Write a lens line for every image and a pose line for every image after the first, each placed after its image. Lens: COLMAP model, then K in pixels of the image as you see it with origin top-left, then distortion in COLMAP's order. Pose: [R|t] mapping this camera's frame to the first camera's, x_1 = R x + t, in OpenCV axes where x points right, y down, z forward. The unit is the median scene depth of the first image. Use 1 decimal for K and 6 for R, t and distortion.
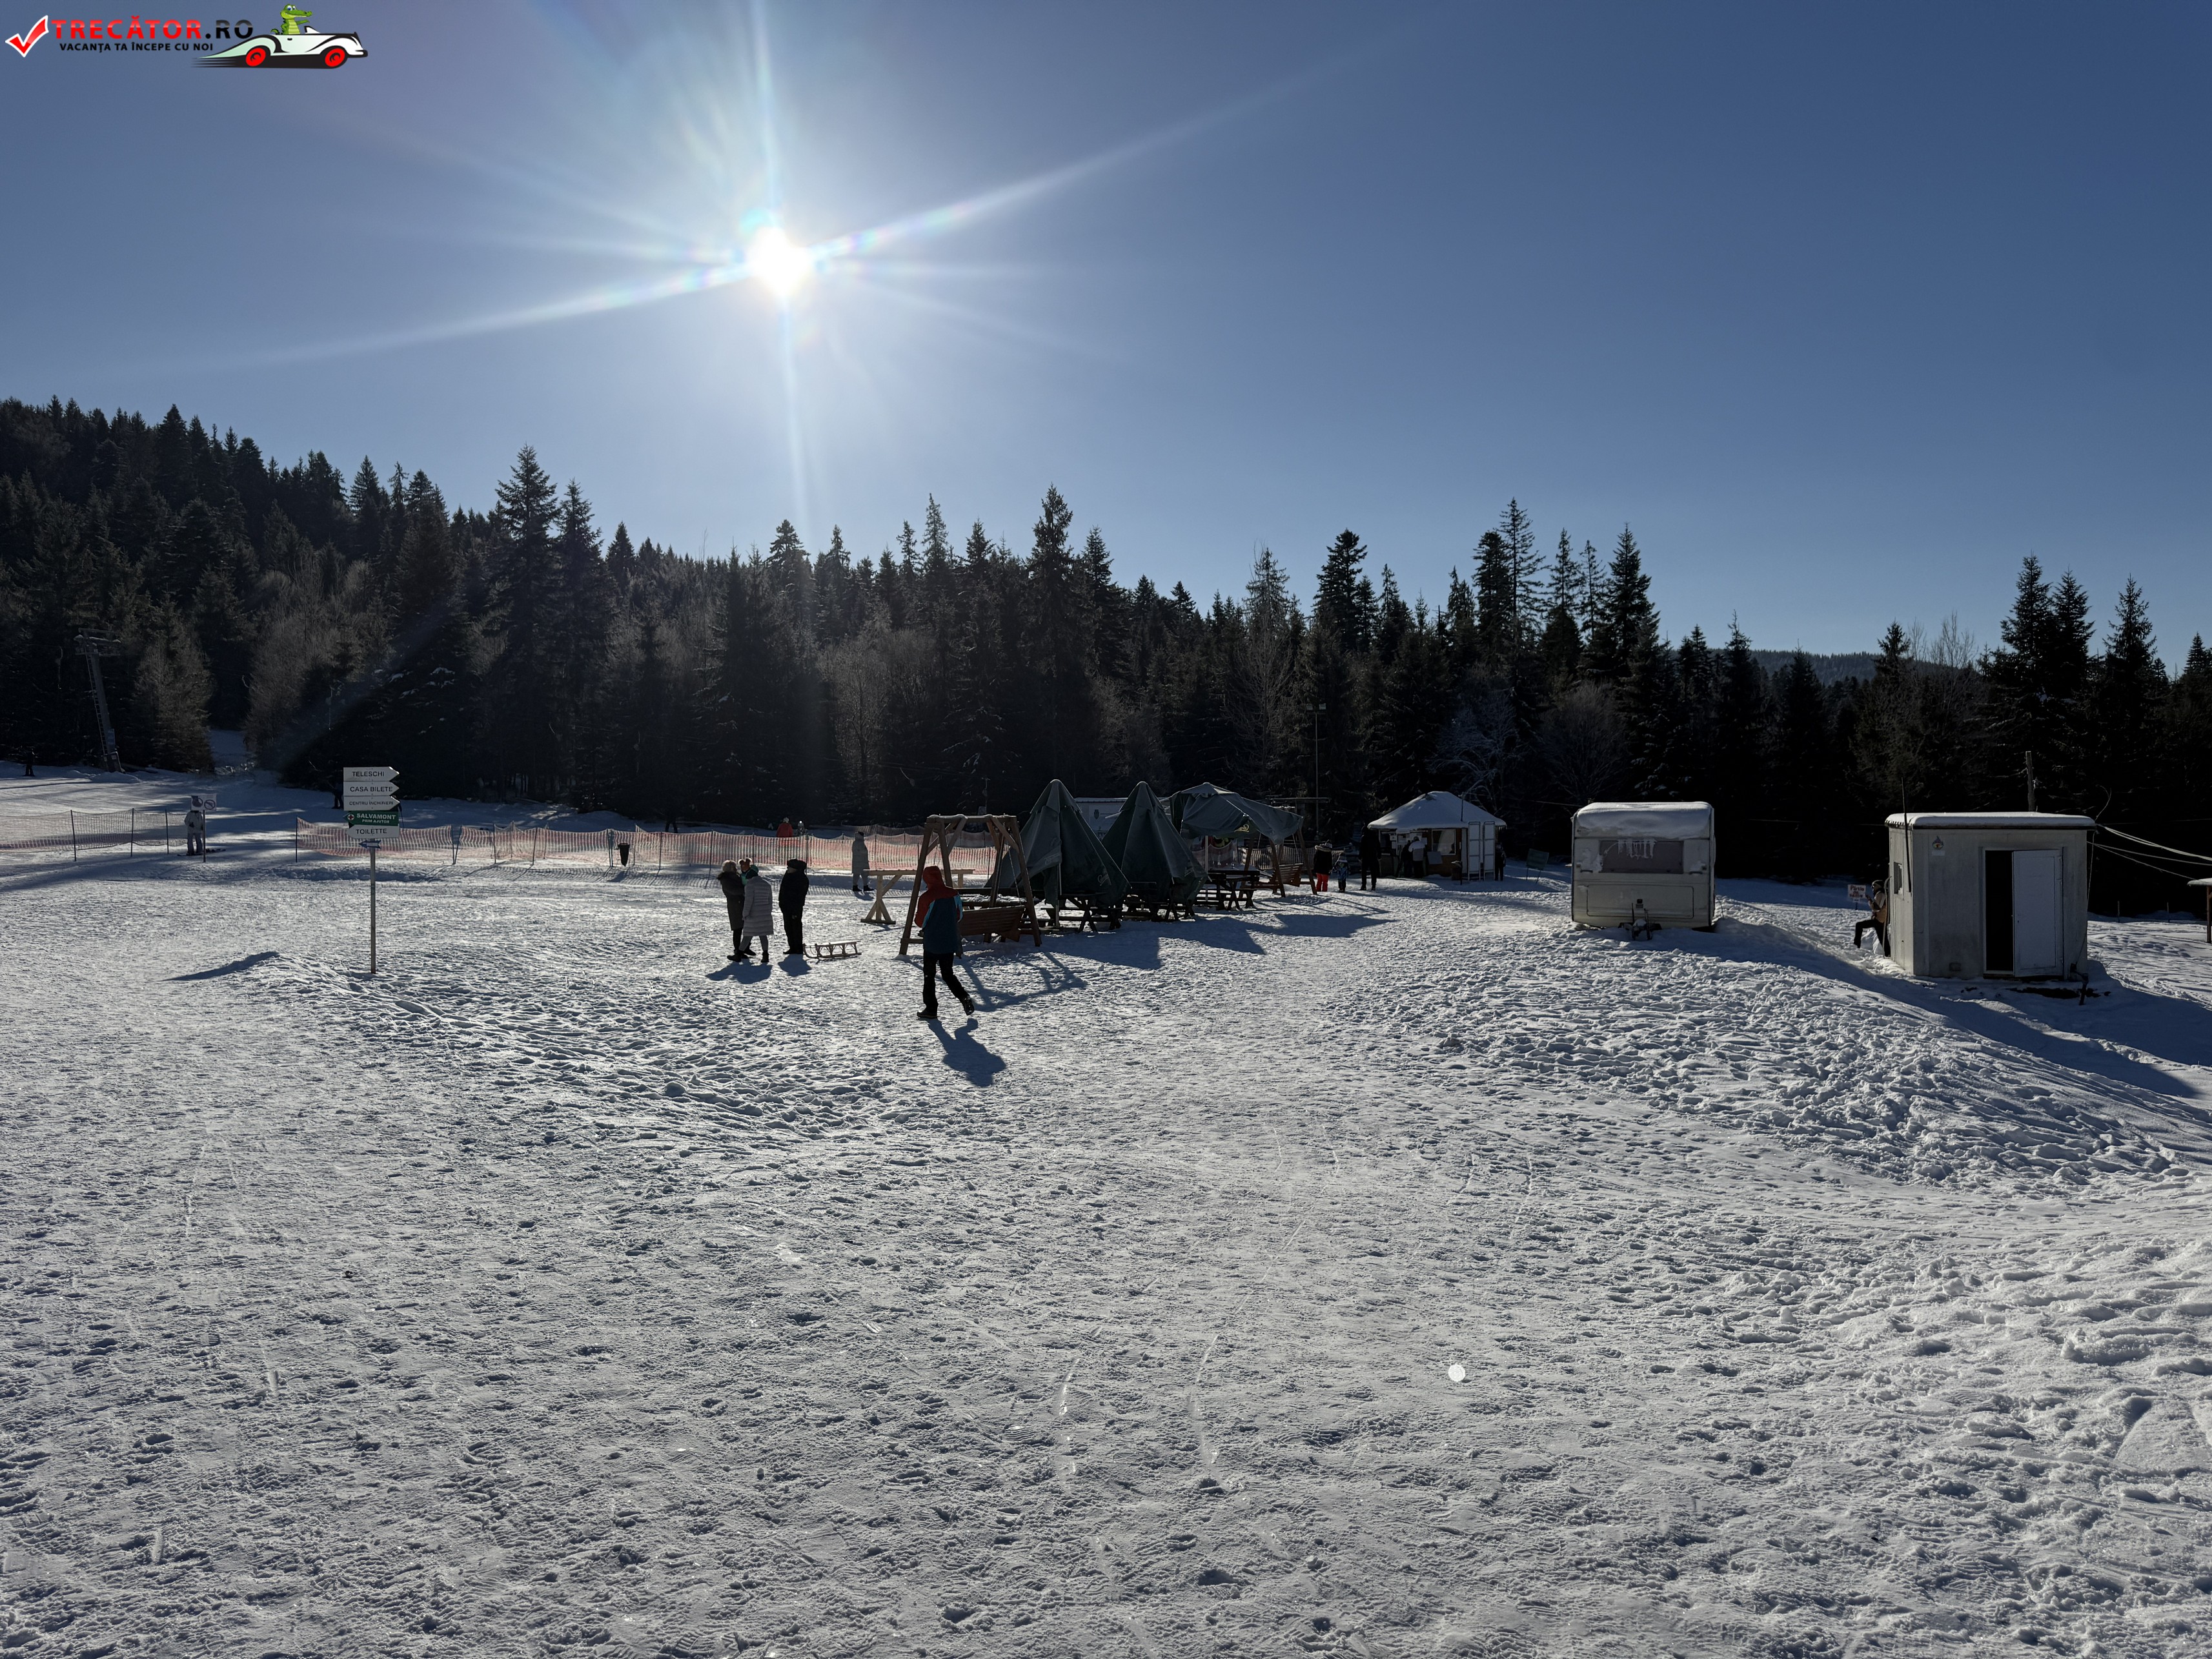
lens RADIAL K [[1498.9, 0, 1106.0], [0, 1498.9, 829.5], [0, 0, 1]] dist [0.040502, -0.057822]
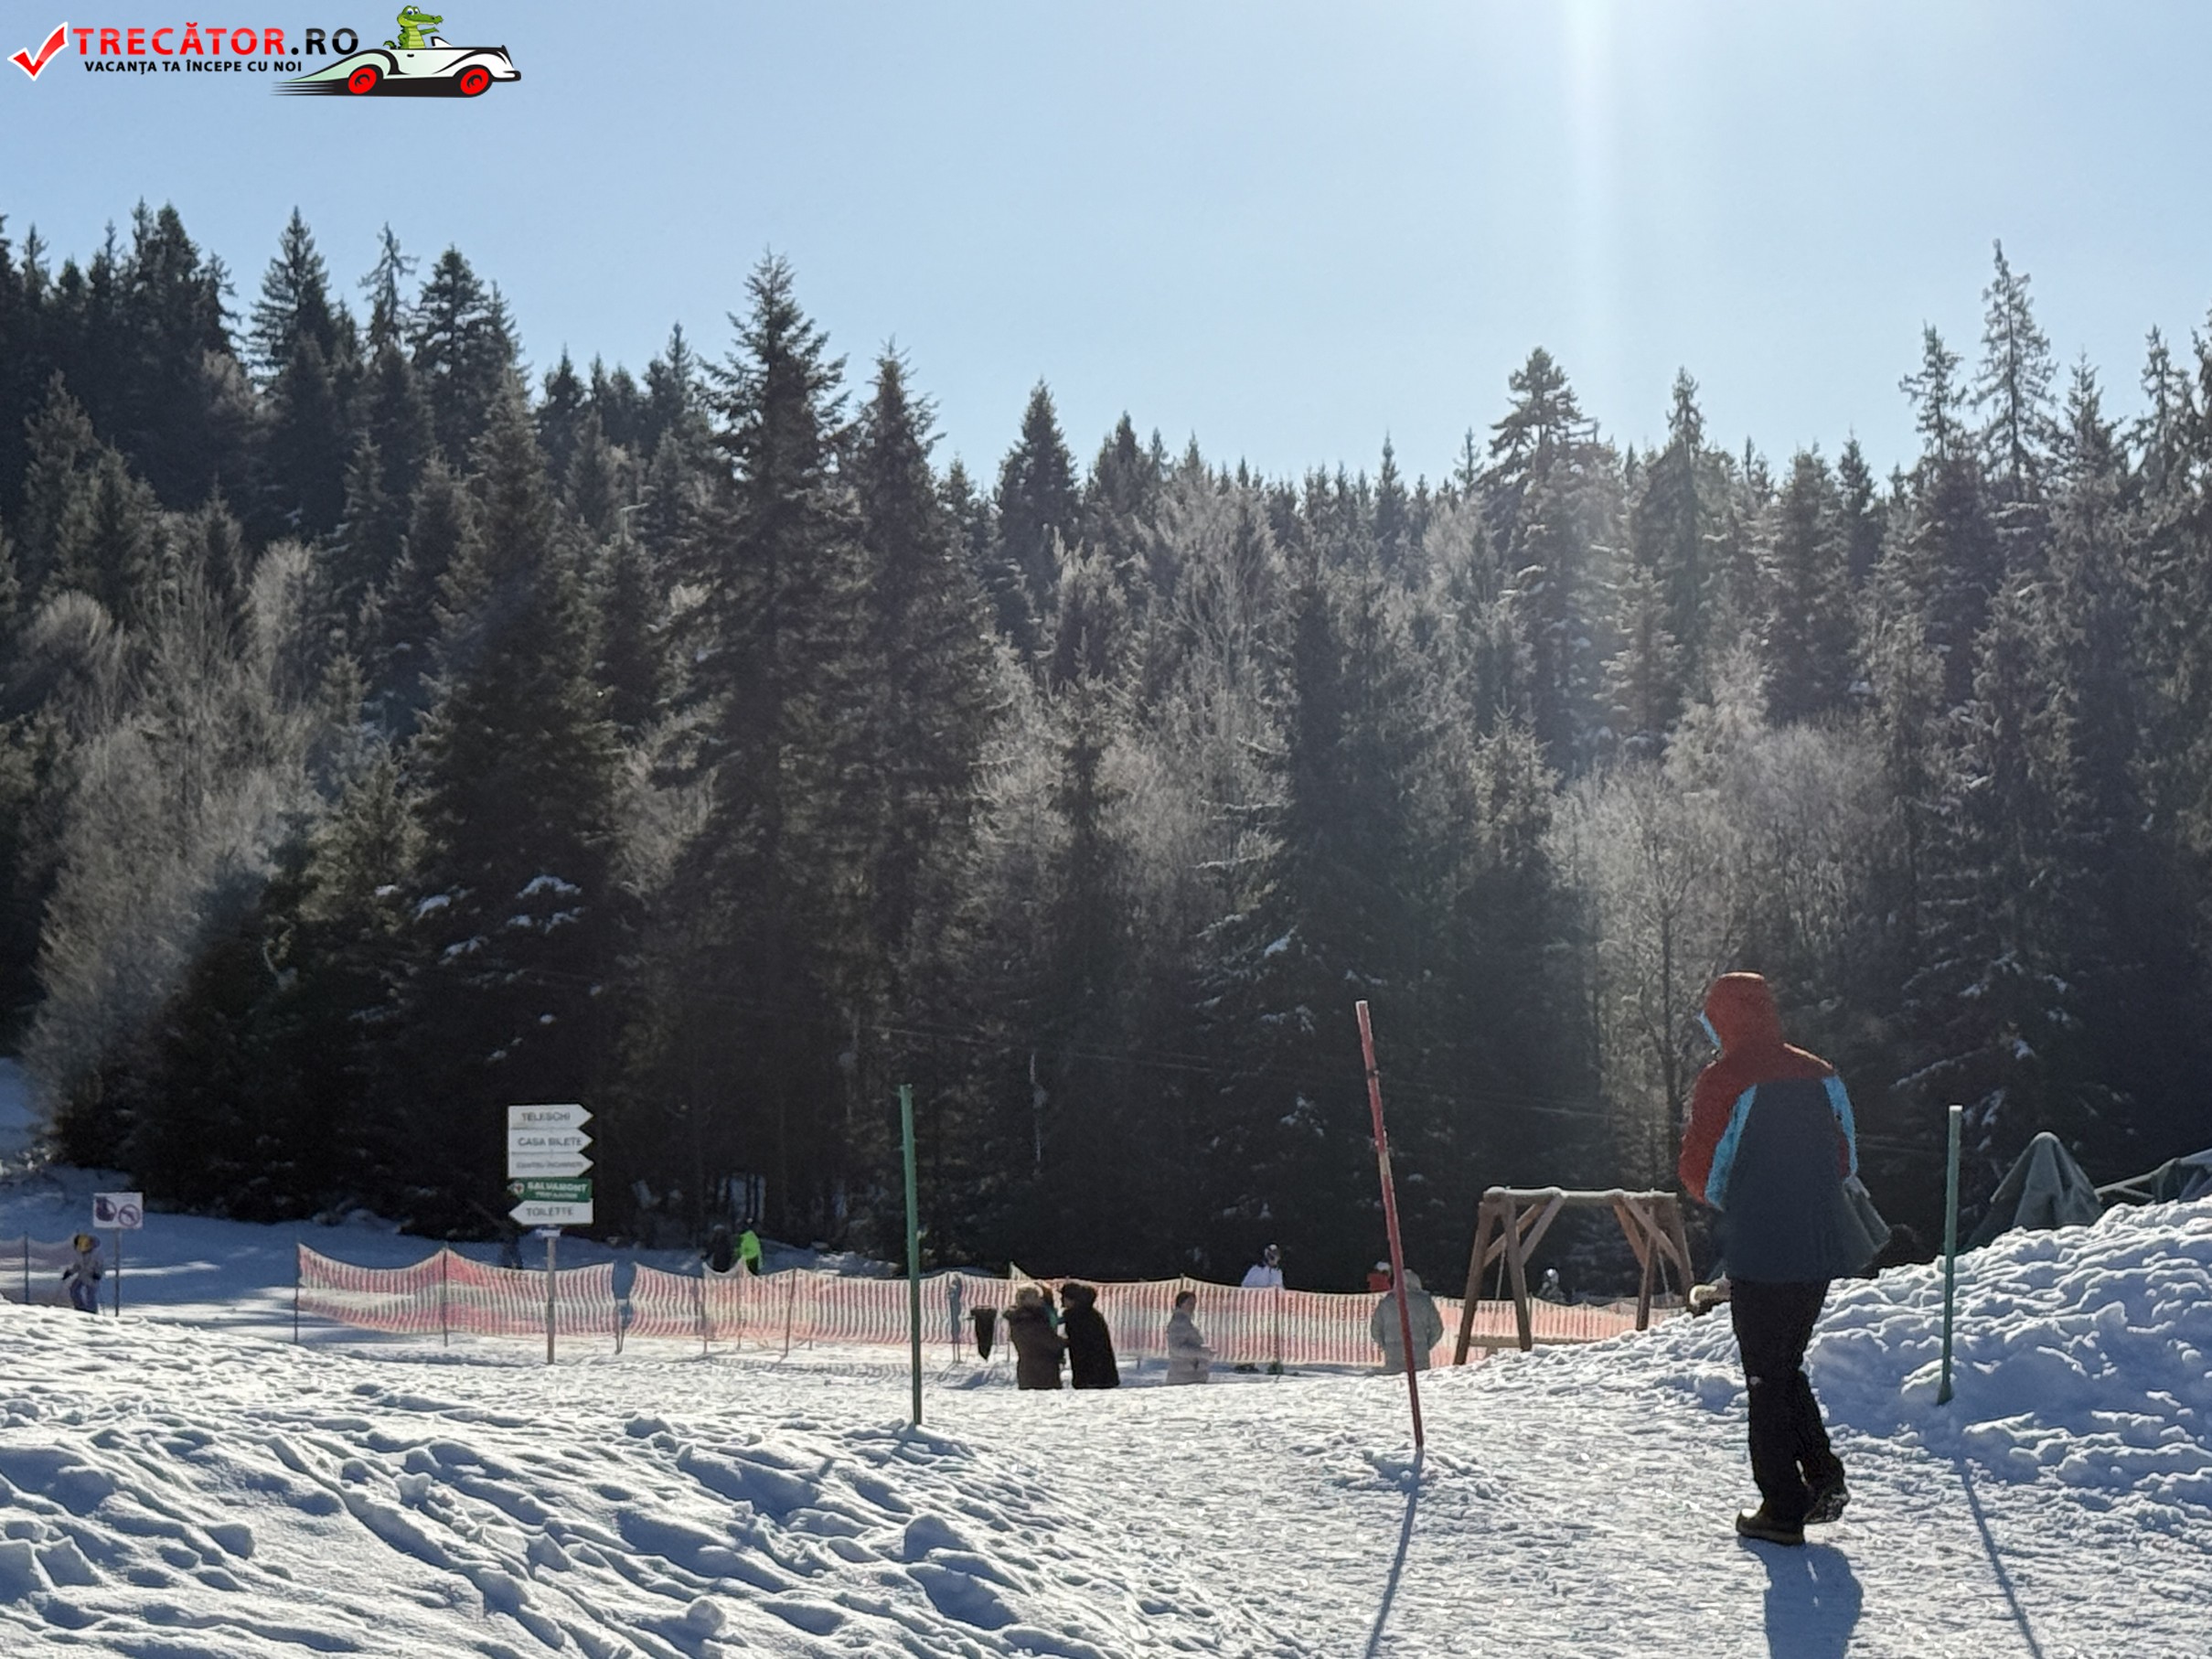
lens RADIAL K [[5530.6, 0, 1106.0], [0, 5530.6, 829.5], [0, 0, 1]] dist [0.091719, -1.030838]
pose [[0.954625, -0.030807, -0.296211, 0.041391], [0.000903, 0.994930, -0.100566, 0.007744], [0.297808, 0.095736, 0.949813, -0.113020]]
